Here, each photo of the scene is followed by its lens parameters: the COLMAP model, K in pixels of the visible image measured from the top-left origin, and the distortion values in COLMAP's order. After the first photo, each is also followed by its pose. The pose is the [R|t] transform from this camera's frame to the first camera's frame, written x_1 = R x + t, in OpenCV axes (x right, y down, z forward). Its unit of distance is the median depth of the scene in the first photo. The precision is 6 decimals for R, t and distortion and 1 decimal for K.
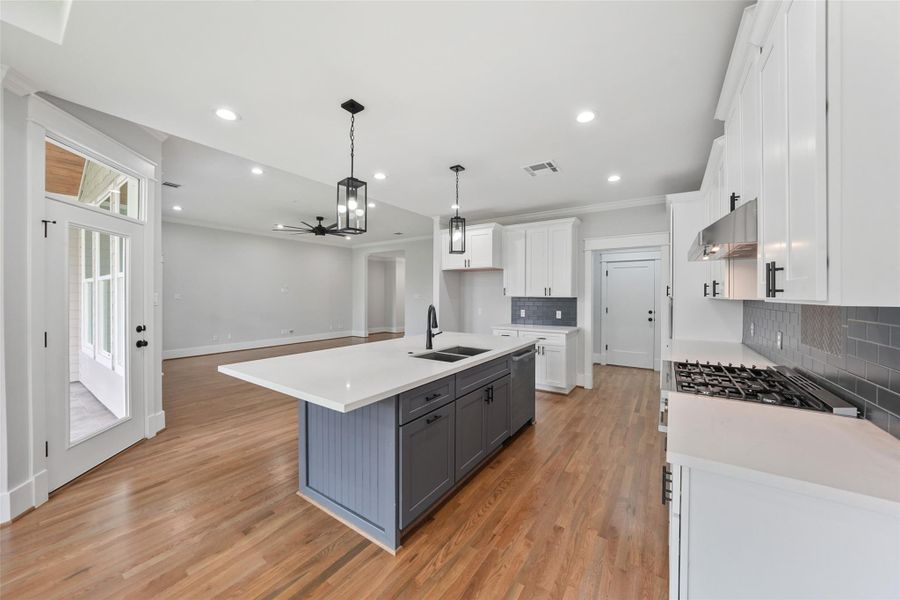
lens RADIAL K [[320.9, 0, 451.2], [0, 320.9, 298.0], [0, 0, 1]] dist [-0.035723, 0.006656]
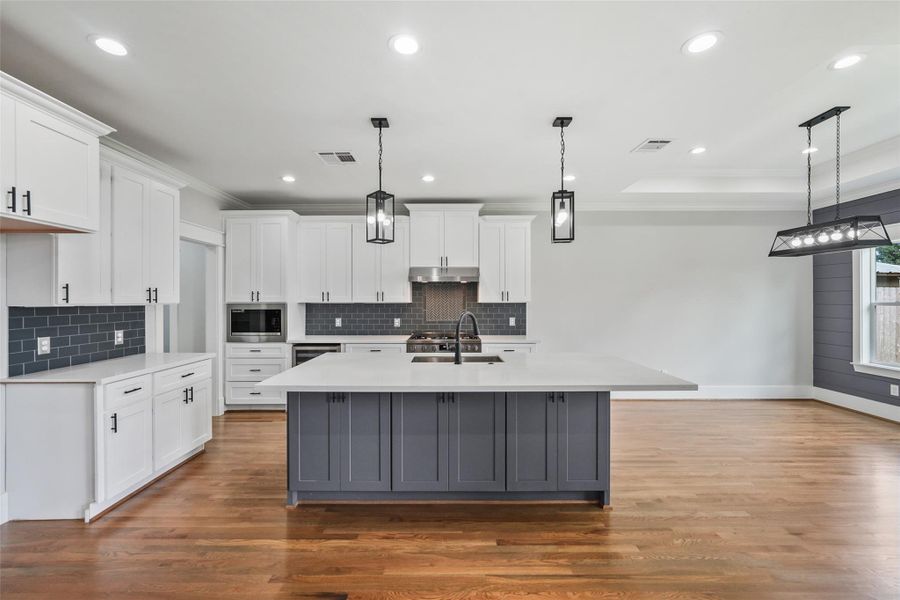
lens RADIAL K [[380.2, 0, 448.6], [0, 380.2, 300.3], [0, 0, 1]] dist [-0.004632, -0.000242]
pose [[-0.556936, -0.002818, 0.830551, -0.957006], [0.007235, 0.999940, 0.008243, -0.022348], [-0.830524, 0.010600, -0.556882, 1.674780]]
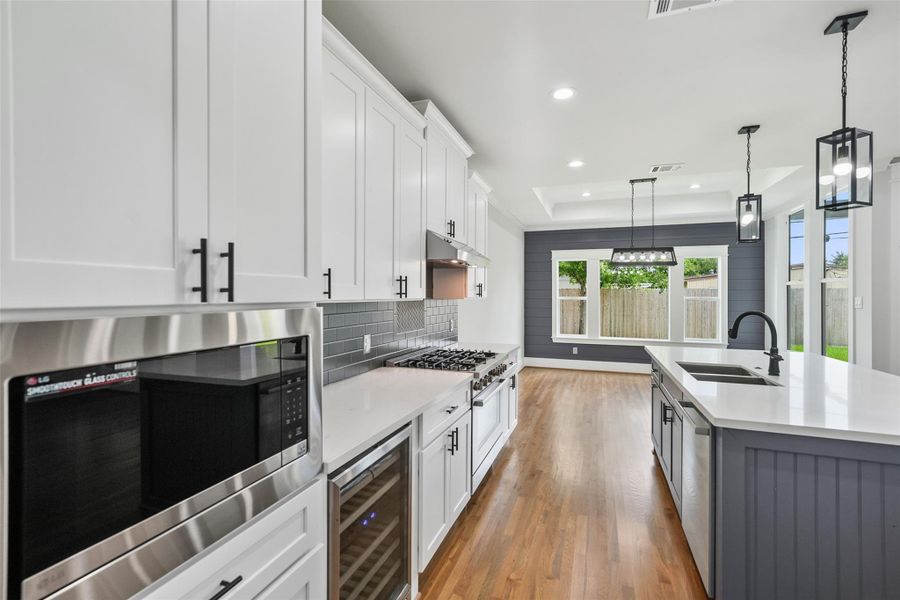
lens RADIAL K [[411.6, 0, 450.3], [0, 411.6, 295.9], [0, 0, 1]] dist [-0.000141, 0.000064]
pose [[-0.969244, -0.004052, -0.246069, 0.891948], [-0.006378, 0.999942, 0.008654, -0.016576], [0.246020, 0.009957, -0.969214, 1.787512]]
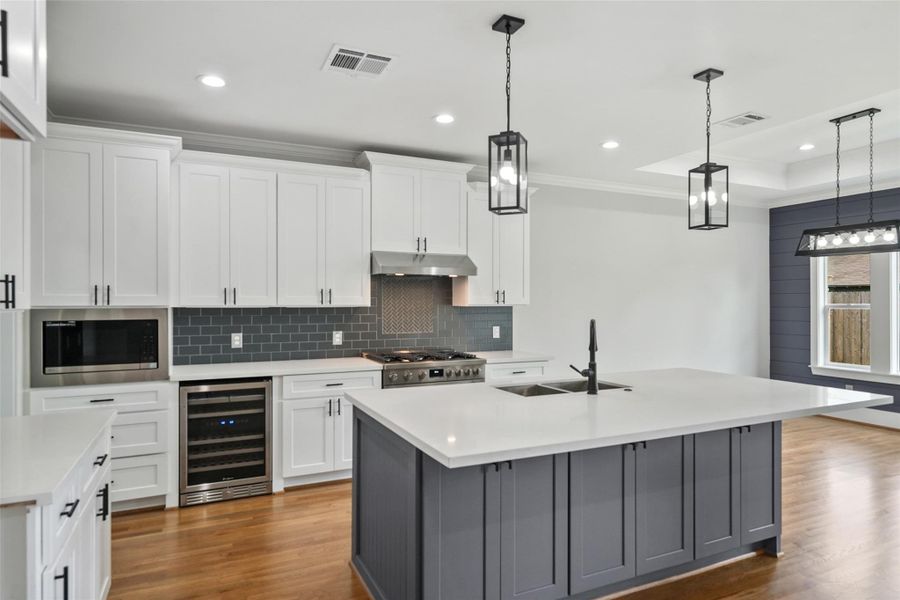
lens RADIAL K [[534.3, 0, 449.3], [0, 534.3, 301.2], [0, 0, 1]] dist [0.006143, 0.001156]
pose [[-0.858876, -0.002131, 0.512179, -0.372801], [0.002576, 0.999961, 0.008479, -0.026863], [-0.512177, 0.008602, -0.858837, 2.112087]]
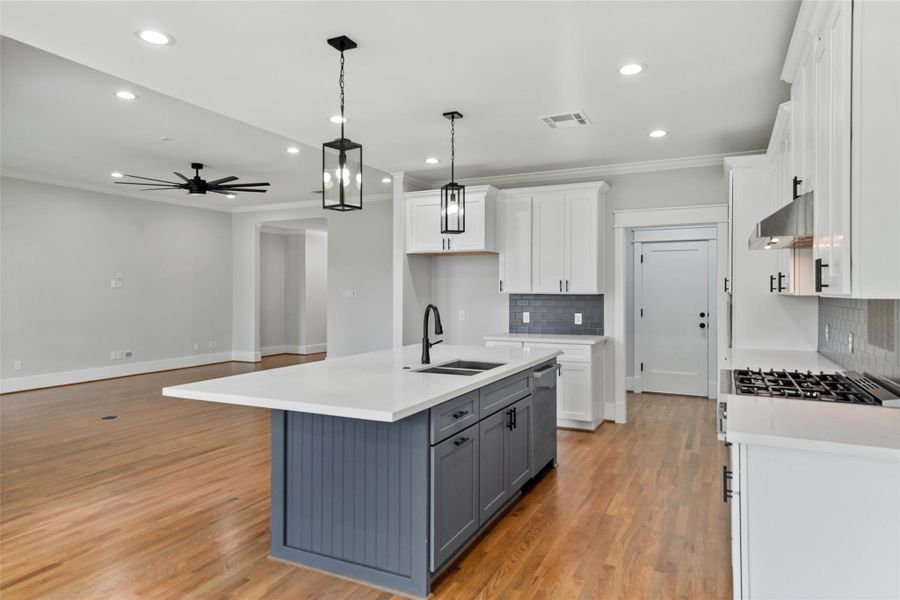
lens RADIAL K [[550.5, 0, 450.6], [0, 550.5, 295.3], [0, 0, 1]] dist [0.007614, 0.002443]
pose [[0.990525, -0.003252, 0.137291, -0.195663], [0.003534, 0.999992, -0.001812, 0.003257], [-0.137284, 0.002280, 0.990529, -0.286684]]
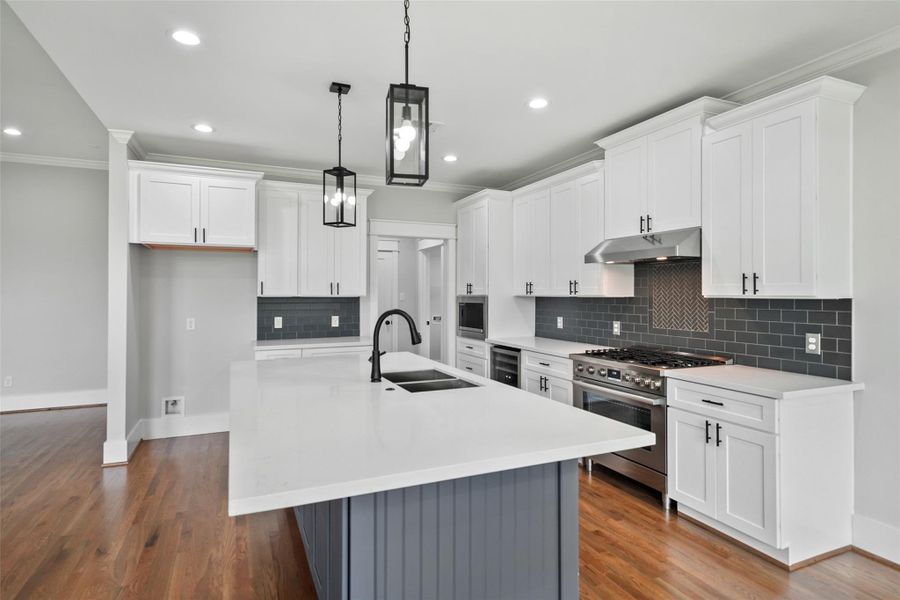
lens RADIAL K [[488.0, 0, 449.8], [0, 488.0, 293.3], [0, 0, 1]] dist [0.003141, 0.000958]
pose [[0.533131, -0.001061, 0.846032, -0.825202], [0.009370, 0.999945, -0.004650, -0.004736], [-0.845981, 0.010406, 0.533112, 0.396883]]
